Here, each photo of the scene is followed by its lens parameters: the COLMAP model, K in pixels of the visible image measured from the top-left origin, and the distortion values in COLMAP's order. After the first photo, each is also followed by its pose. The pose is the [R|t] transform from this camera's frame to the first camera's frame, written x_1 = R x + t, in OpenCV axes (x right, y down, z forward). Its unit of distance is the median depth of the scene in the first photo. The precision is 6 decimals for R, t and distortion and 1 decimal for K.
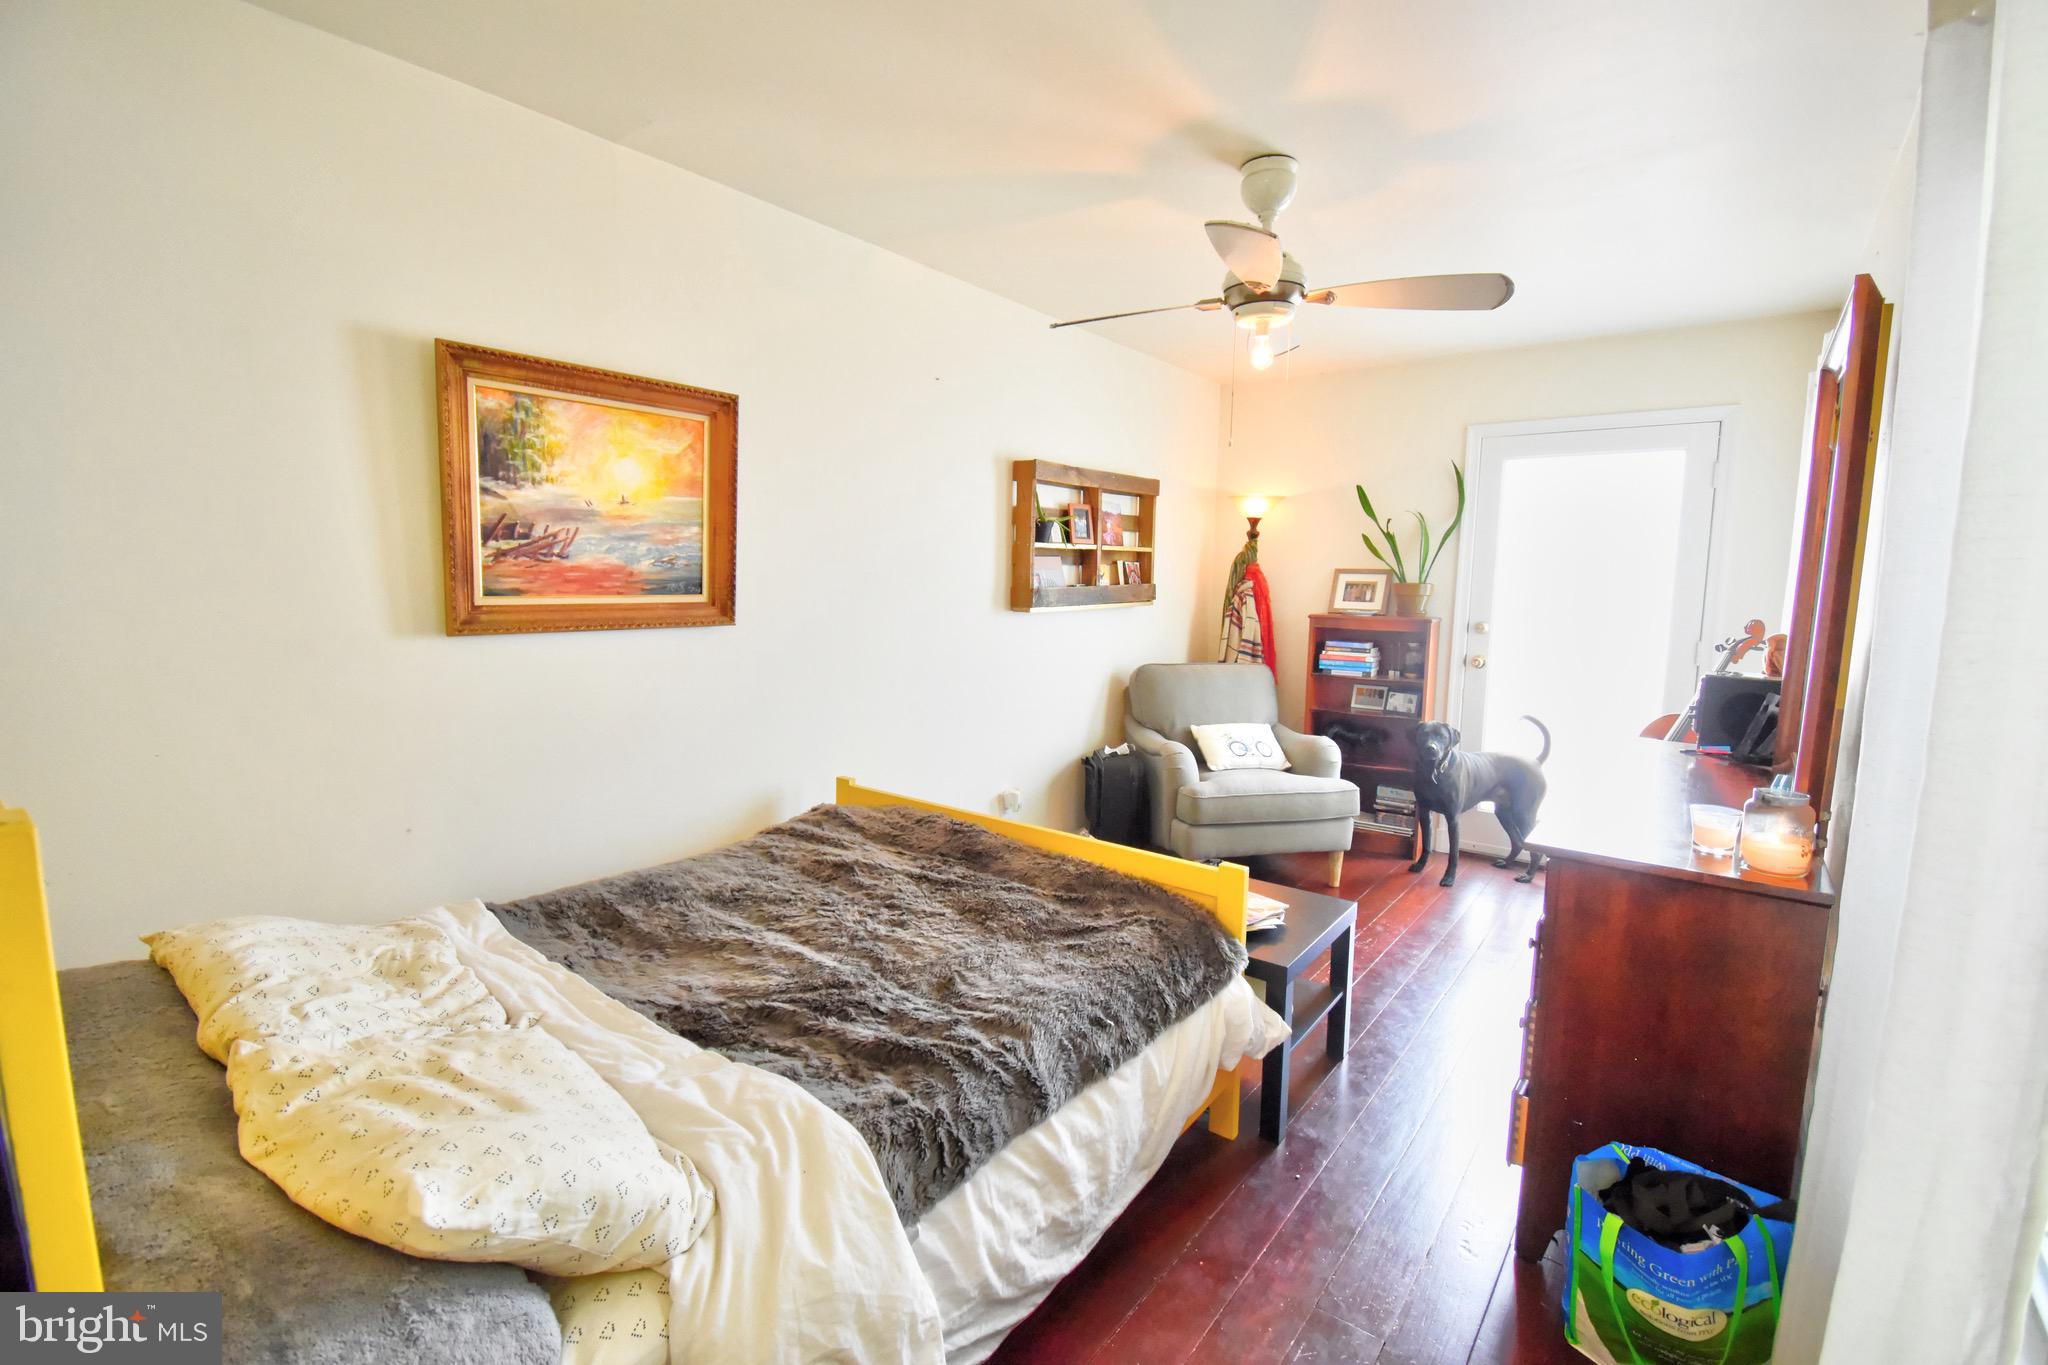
lens RADIAL K [[903.2, 0, 1027.2], [0, 903.2, 674.1], [0, 0, 1]] dist [0.021926, -0.028337]
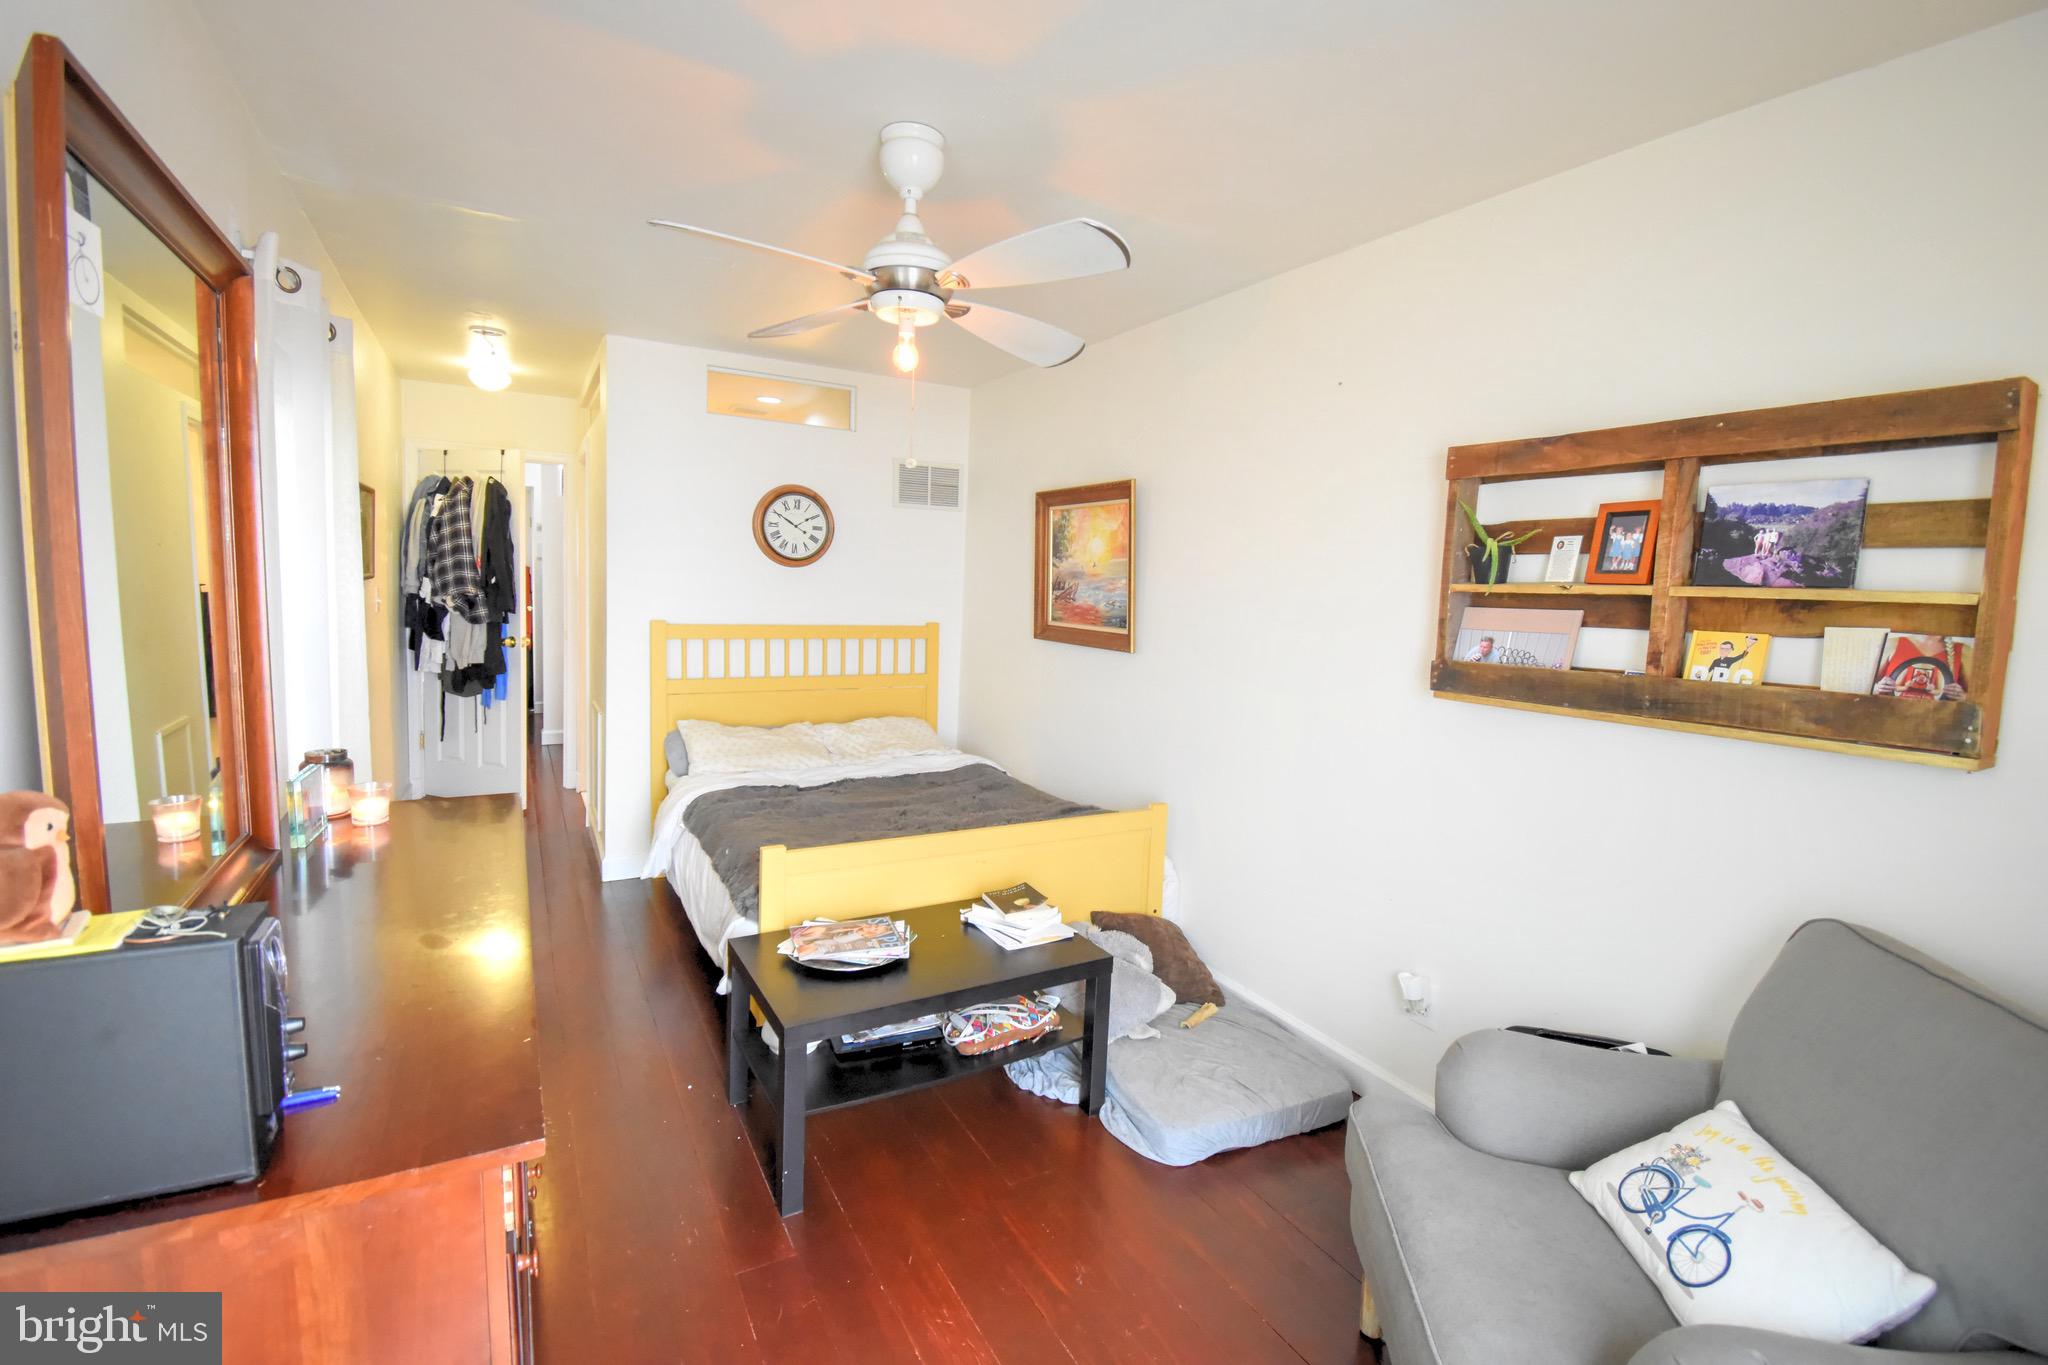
lens RADIAL K [[903.2, 0, 1027.2], [0, 903.2, 674.1], [0, 0, 1]] dist [0.021926, -0.028337]
pose [[-0.387508, 0.064501, -0.919607, 1.065572], [-0.144493, 0.980970, 0.129692, -0.195985], [0.910472, 0.183134, -0.370813, 1.542233]]
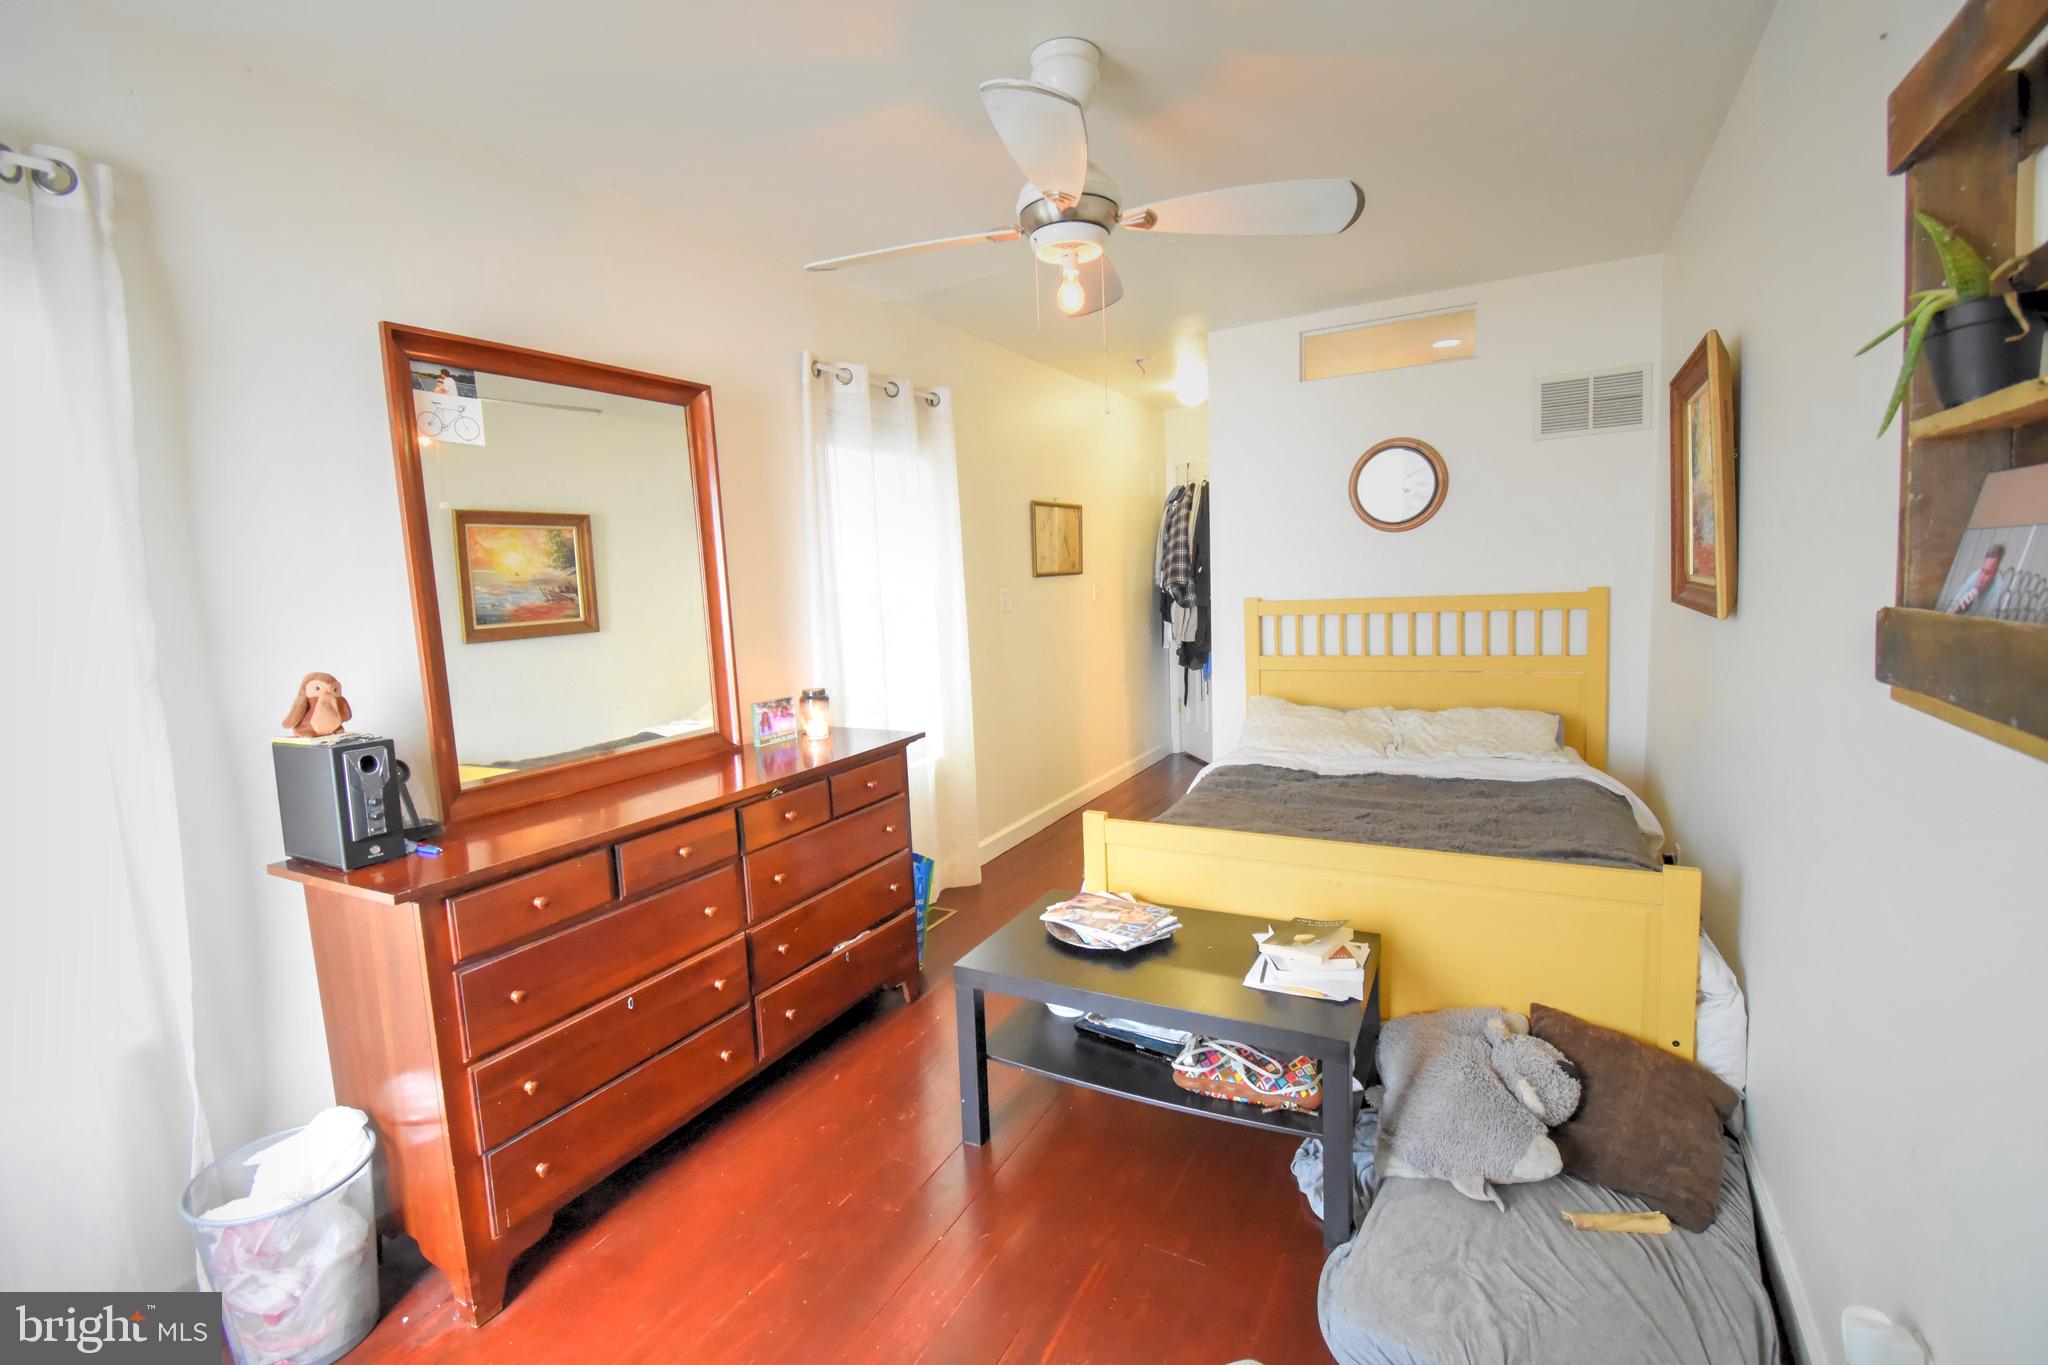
lens RADIAL K [[903.2, 0, 1027.2], [0, 903.2, 674.1], [0, 0, 1]] dist [0.021926, -0.028337]
pose [[-0.987033, 0.046552, -0.153617, 0.452312], [0.012561, 0.976488, 0.215206, -0.211705], [0.160023, 0.210486, -0.964411, 1.912494]]
